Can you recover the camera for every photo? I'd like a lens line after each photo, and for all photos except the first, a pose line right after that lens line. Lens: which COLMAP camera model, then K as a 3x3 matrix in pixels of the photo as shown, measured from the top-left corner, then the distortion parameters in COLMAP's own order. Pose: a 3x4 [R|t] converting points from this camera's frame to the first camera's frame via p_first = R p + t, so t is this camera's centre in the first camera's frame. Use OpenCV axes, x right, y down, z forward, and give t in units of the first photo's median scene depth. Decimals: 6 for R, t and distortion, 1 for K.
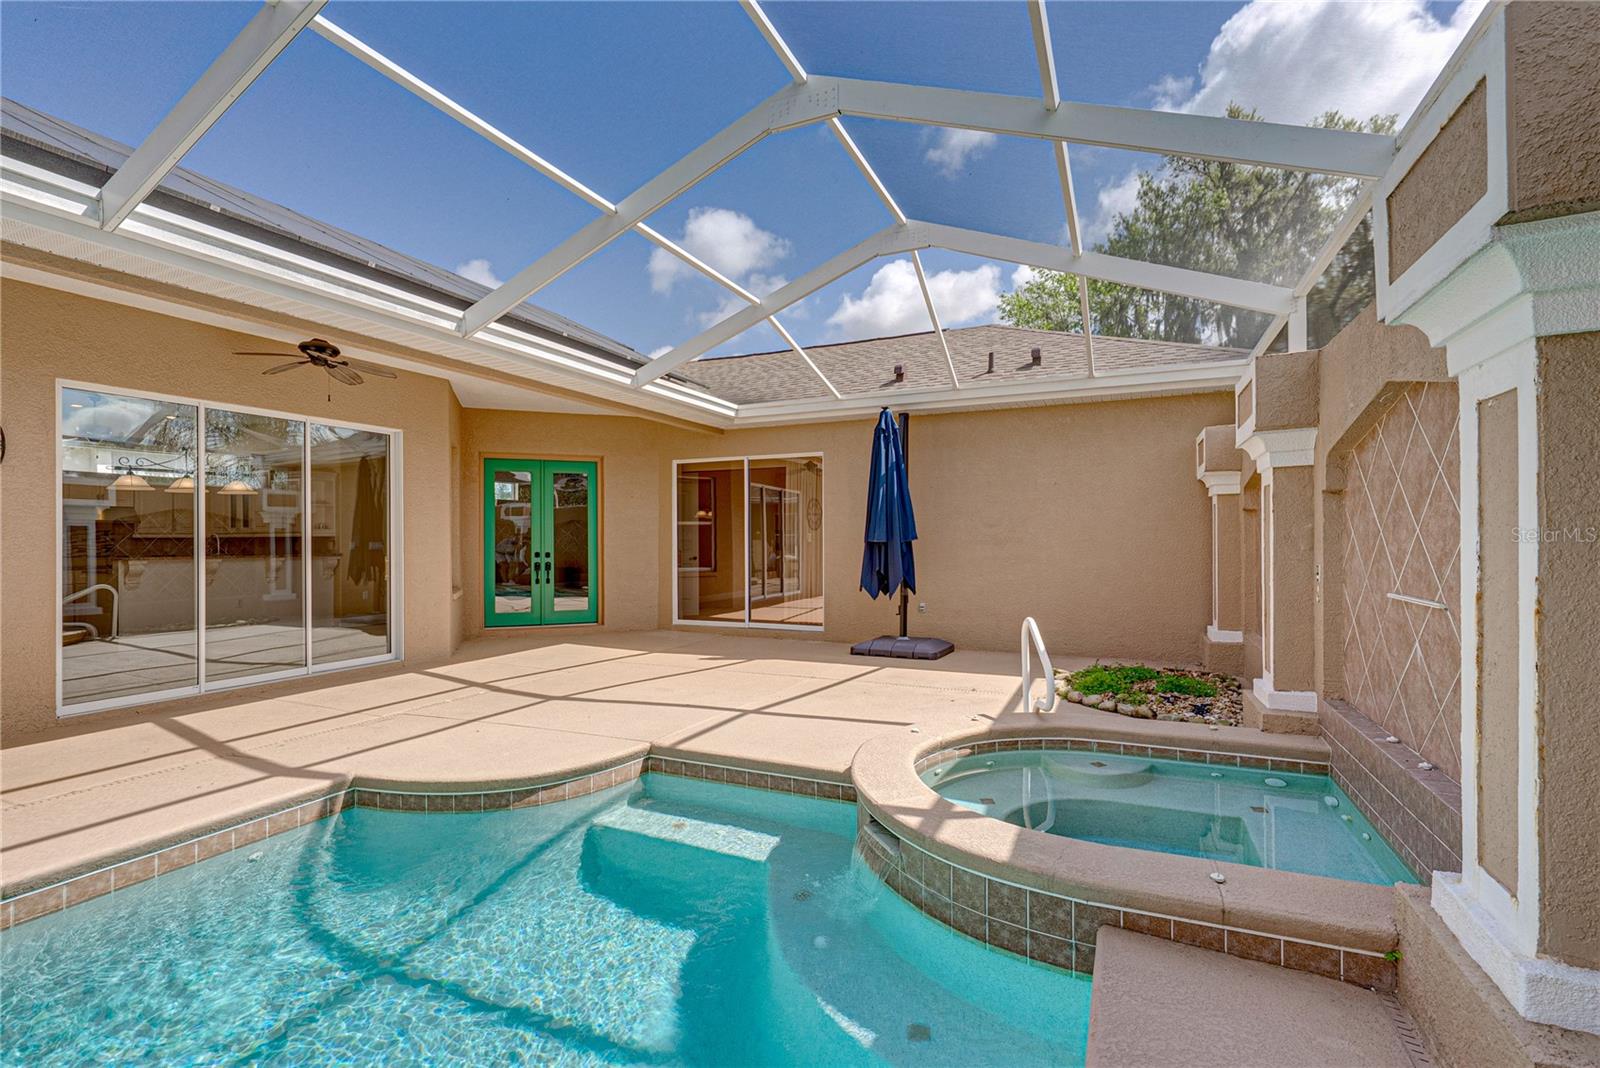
lens RADIAL K [[725.4, 0, 801.3], [0, 725.4, 538.3], [0, 0, 1]] dist [0.004217, -0.000724]
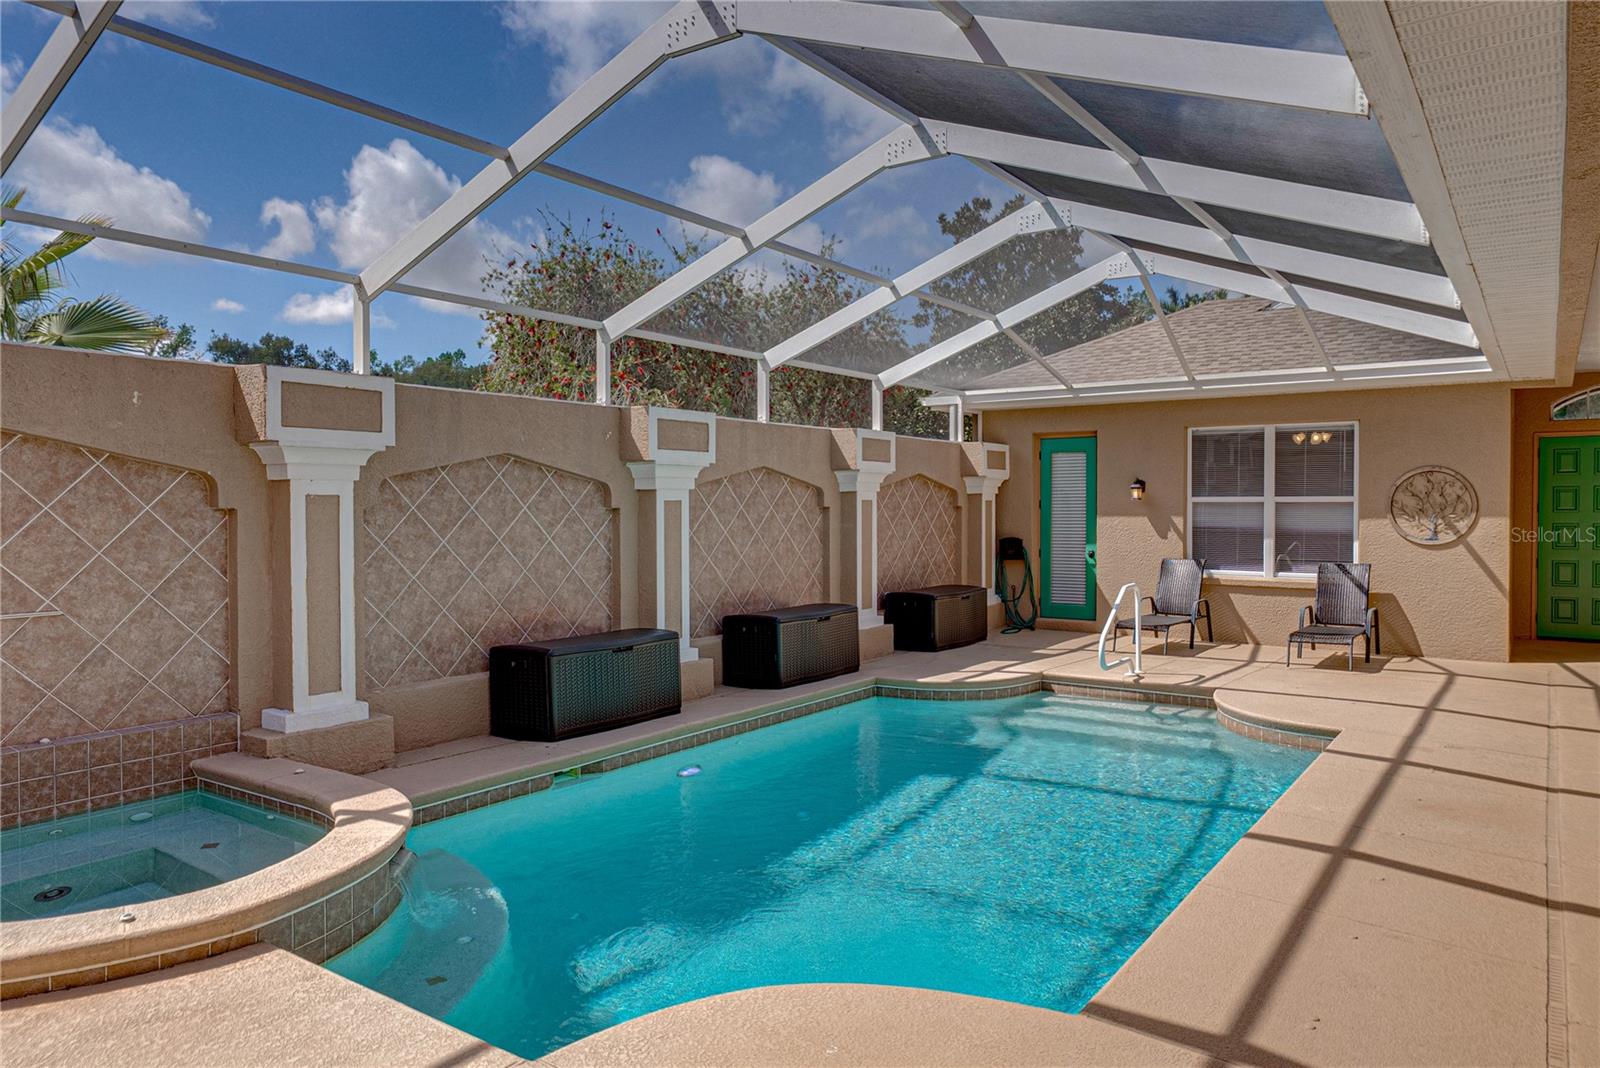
lens RADIAL K [[1065.4, 0, 802.3], [0, 1065.4, 524.0], [0, 0, 1]] dist [0.013138, -0.008952]
pose [[-0.980915, 0.001920, 0.194428, -0.295977], [0.005276, 0.999846, 0.016744, -0.033685], [-0.194366, 0.017451, -0.980774, 0.943056]]
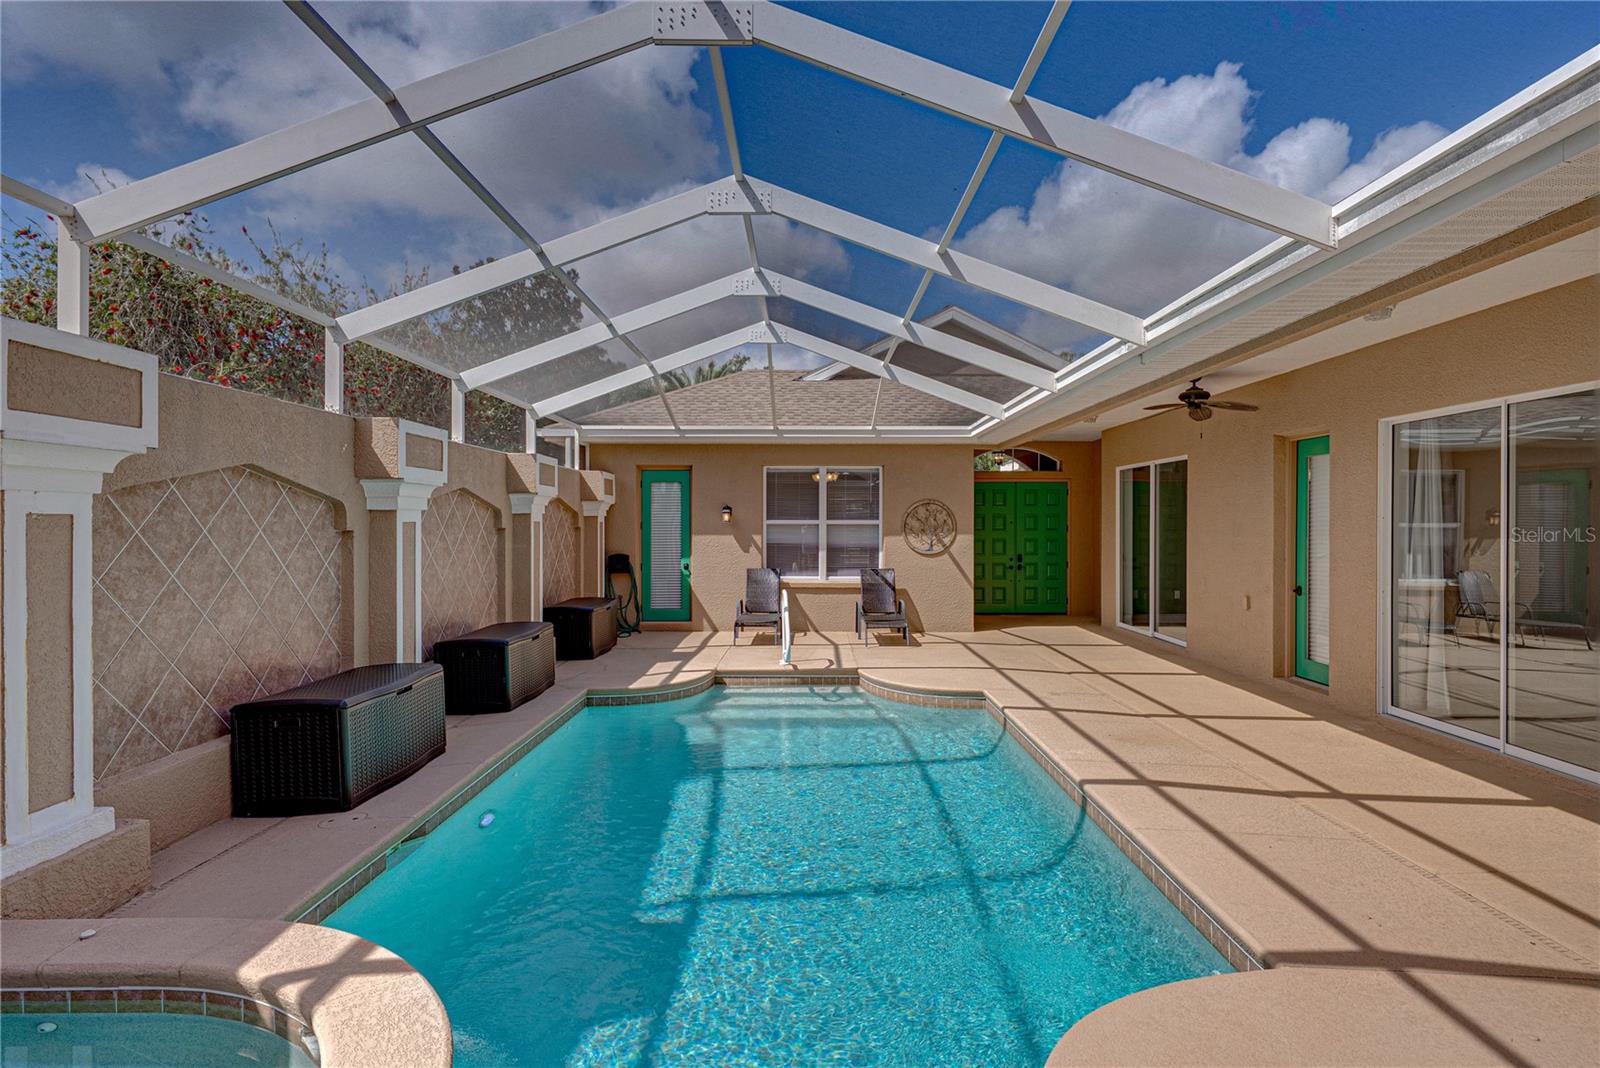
lens RADIAL K [[846.2, 0, 807.9], [0, 846.2, 522.7], [0, 0, 1]] dist [0.006938, -0.002832]
pose [[-0.913655, 0.003142, -0.406478, 0.036912], [0.003738, 0.999993, -0.000671, -0.037712], [0.406473, -0.002132, -0.913660, 0.779972]]
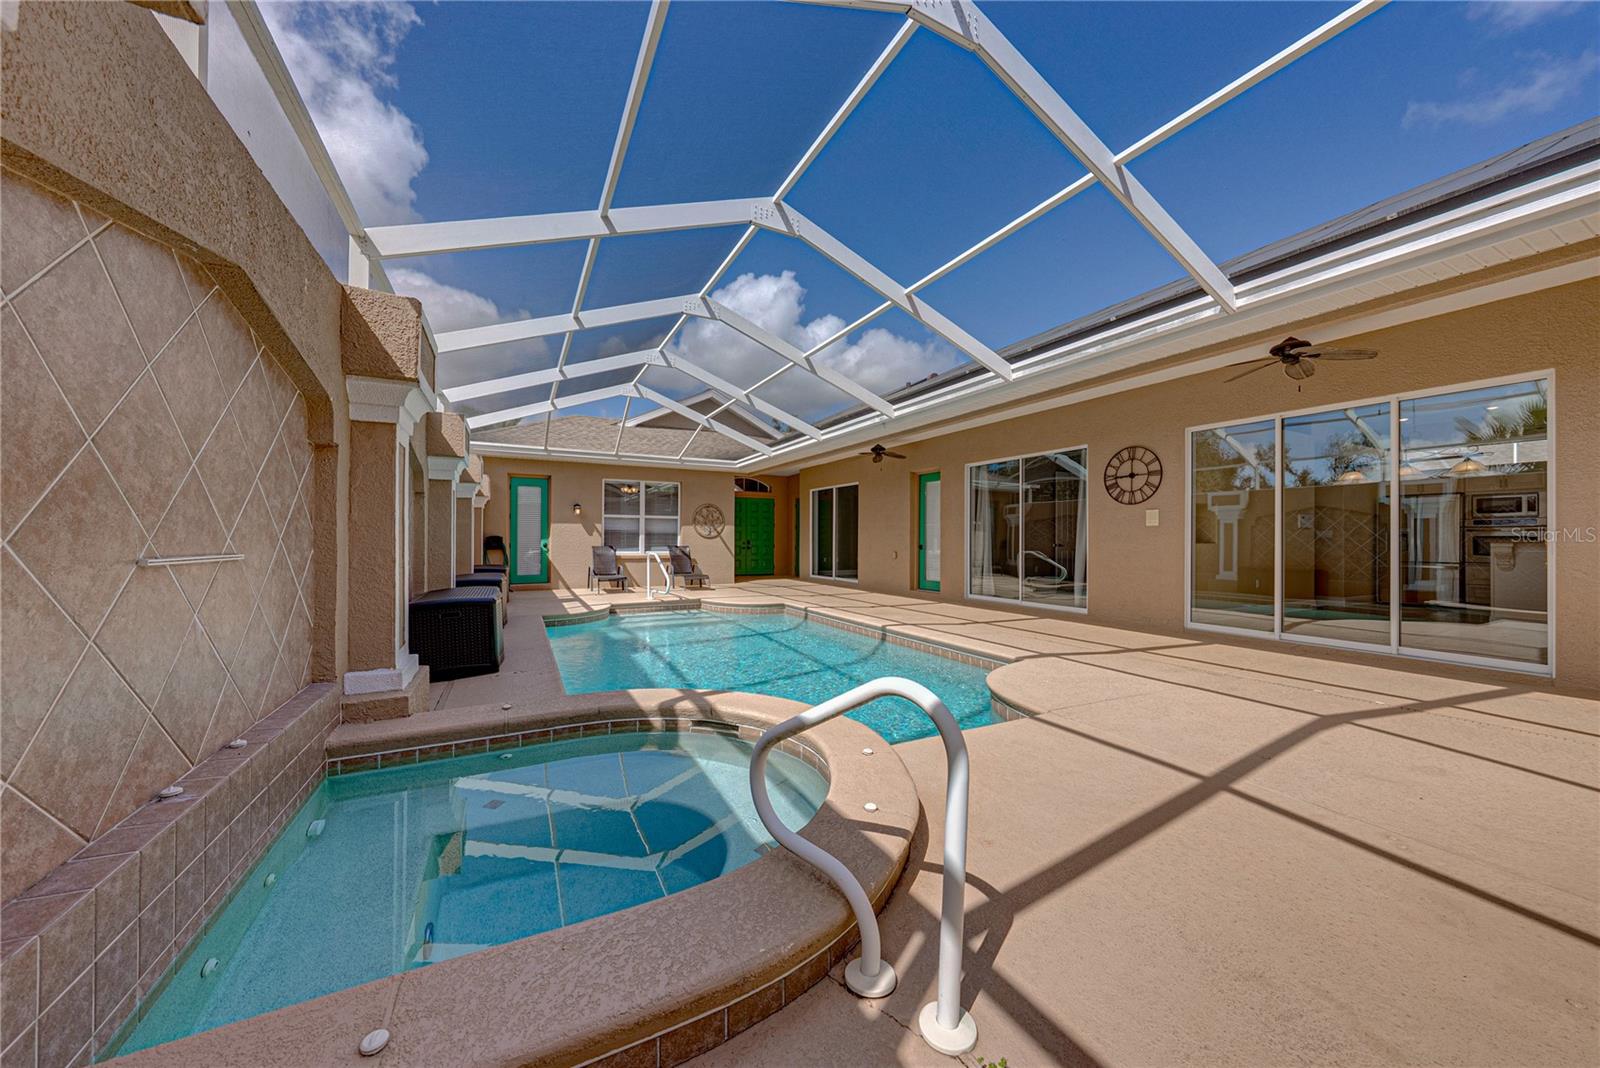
lens RADIAL K [[552.0, 0, 802.3], [0, 552.0, 535.4], [0, 0, 1]] dist [-0.005558, 0.000346]
pose [[-0.622340, -0.004219, -0.782735, 0.349422], [-0.001295, 0.999990, -0.004360, 0.024409], [0.782746, -0.001700, -0.622339, 0.708170]]
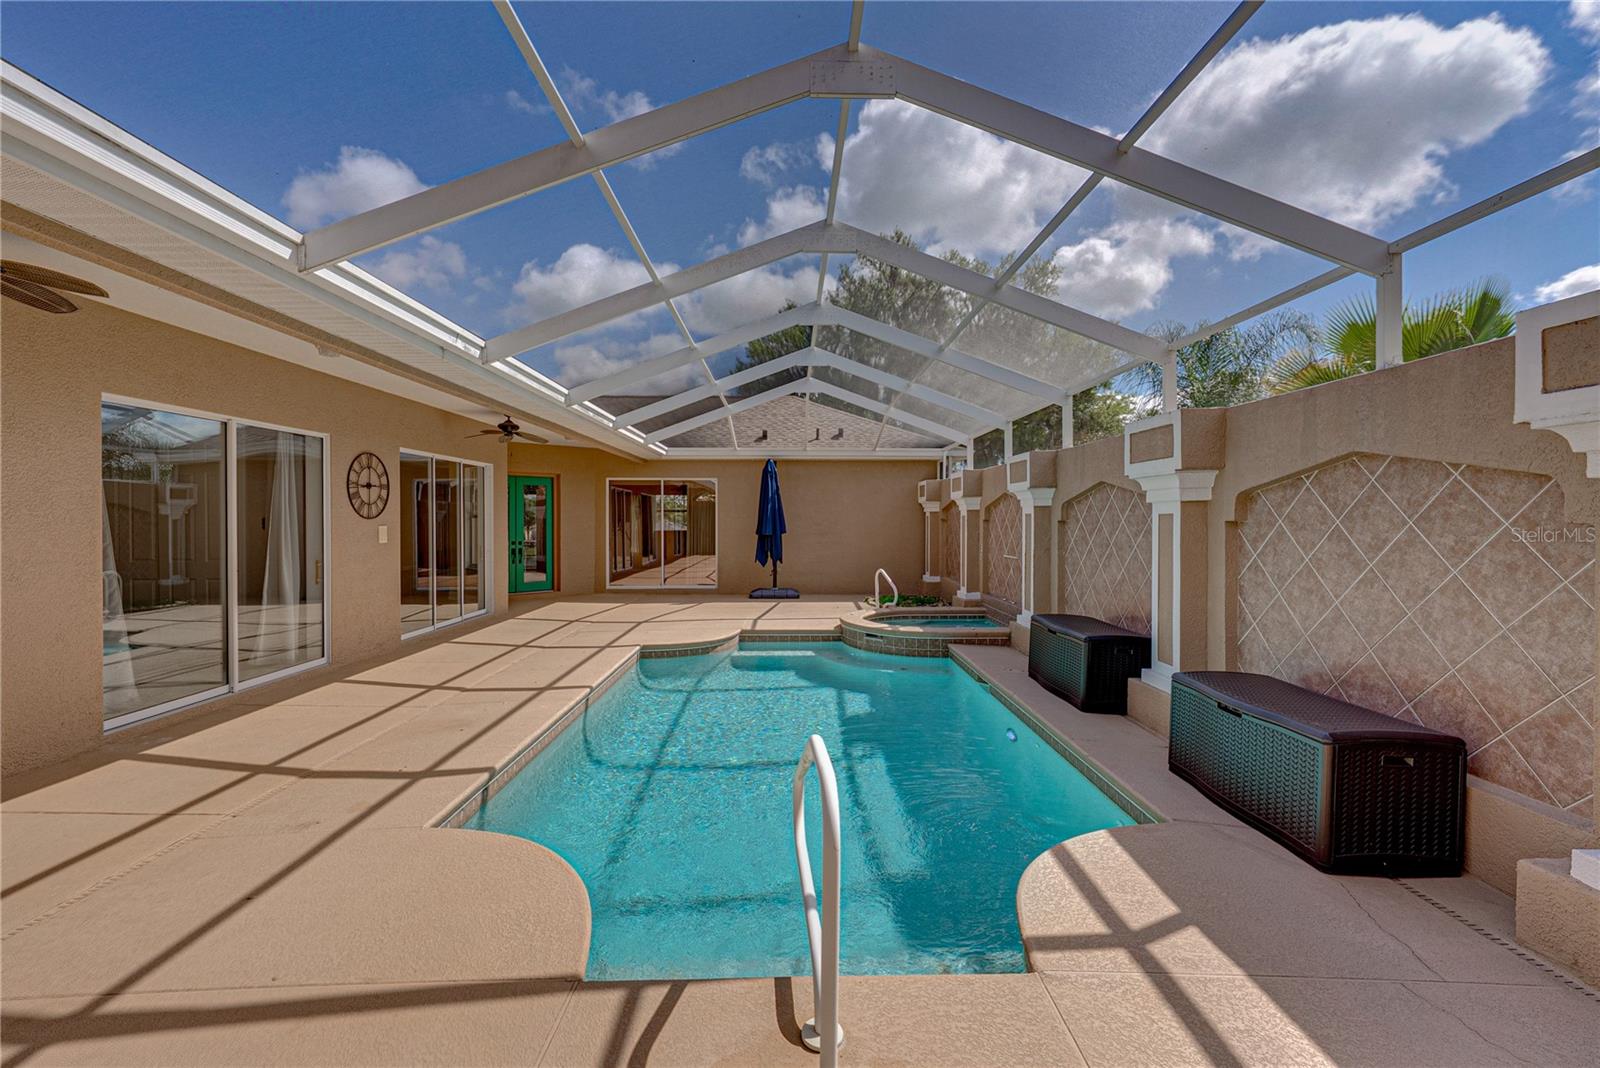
lens RADIAL K [[692.2, 0, 801.3], [0, 692.2, 522.0], [0, 0, 1]] dist [0.000514, -0.001194]
pose [[0.906259, 0.002606, 0.422715, -0.552737], [-0.004602, 0.999983, 0.003703, -0.033306], [-0.422698, -0.005301, 0.906255, -0.594381]]
